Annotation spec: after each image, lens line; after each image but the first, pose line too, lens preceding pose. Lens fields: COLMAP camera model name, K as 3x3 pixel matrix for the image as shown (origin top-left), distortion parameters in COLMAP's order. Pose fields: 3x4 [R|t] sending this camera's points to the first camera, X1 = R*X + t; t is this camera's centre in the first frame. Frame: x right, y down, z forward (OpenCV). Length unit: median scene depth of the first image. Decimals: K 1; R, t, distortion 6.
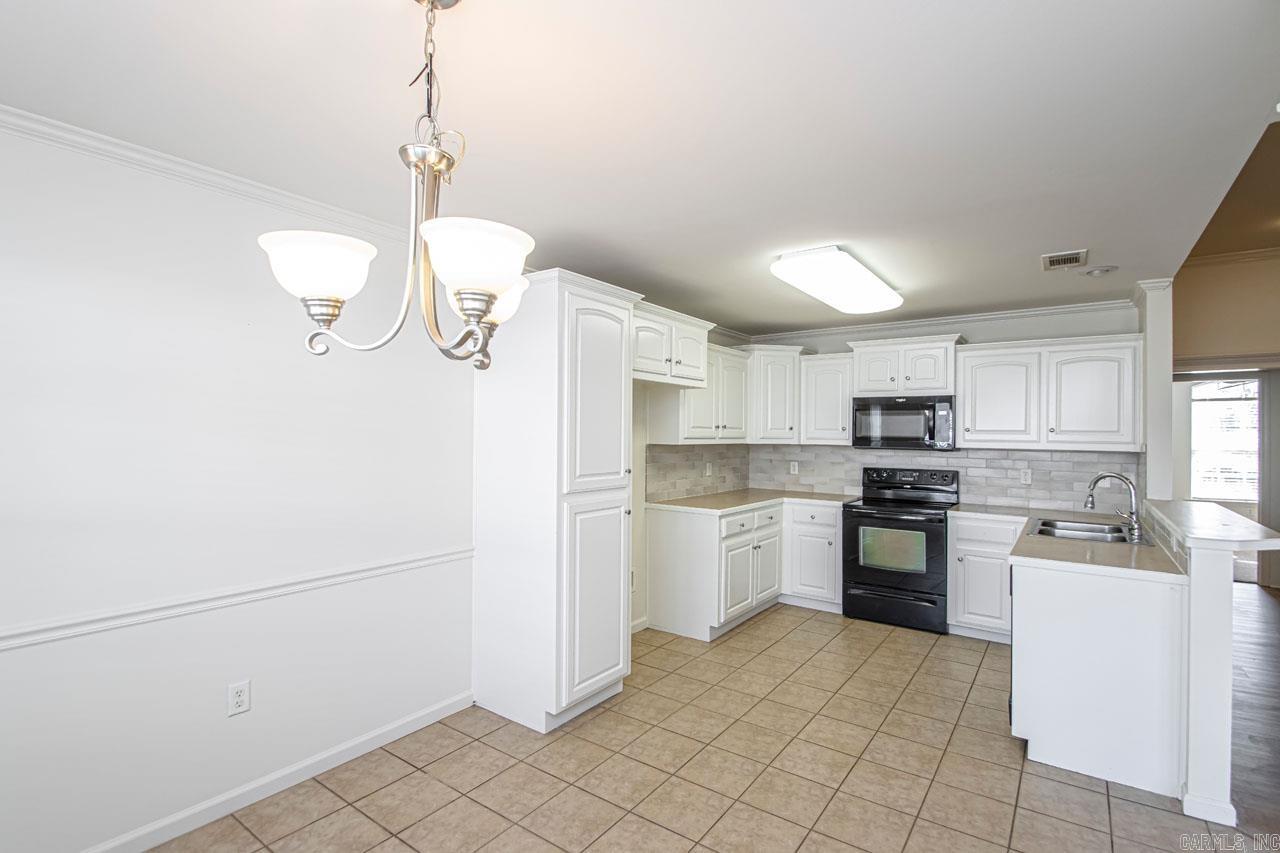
lens RADIAL K [[594.8, 0, 650.3], [0, 594.8, 426.3], [0, 0, 1]] dist [0.020384, -0.018691]
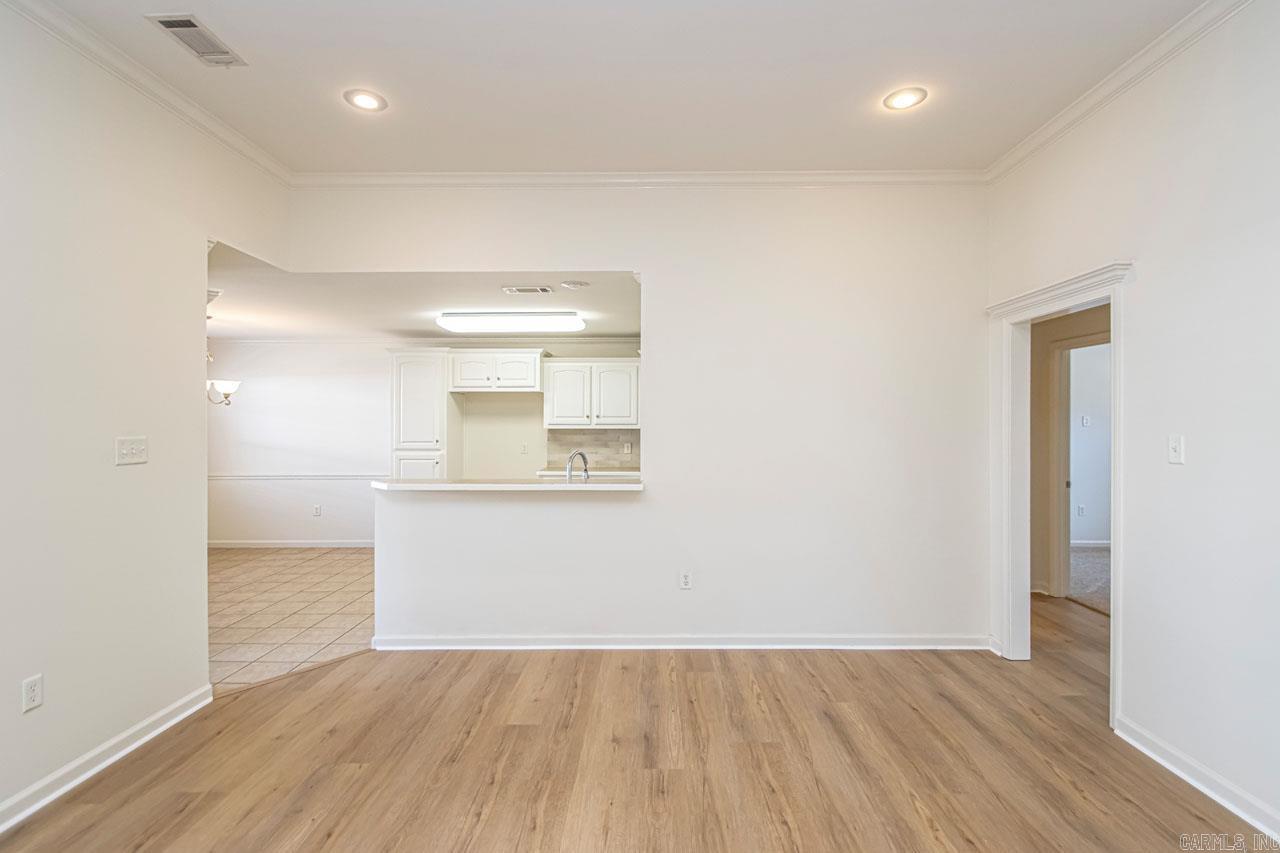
lens RADIAL K [[607.6, 0, 648.2], [0, 607.6, 427.0], [0, 0, 1]] dist [0.020834, -0.019427]
pose [[0.563050, -0.000803, -0.826422, 1.460076], [0.014873, 0.999847, 0.009161, 0.015945], [0.826289, -0.017450, 0.562976, 0.338022]]
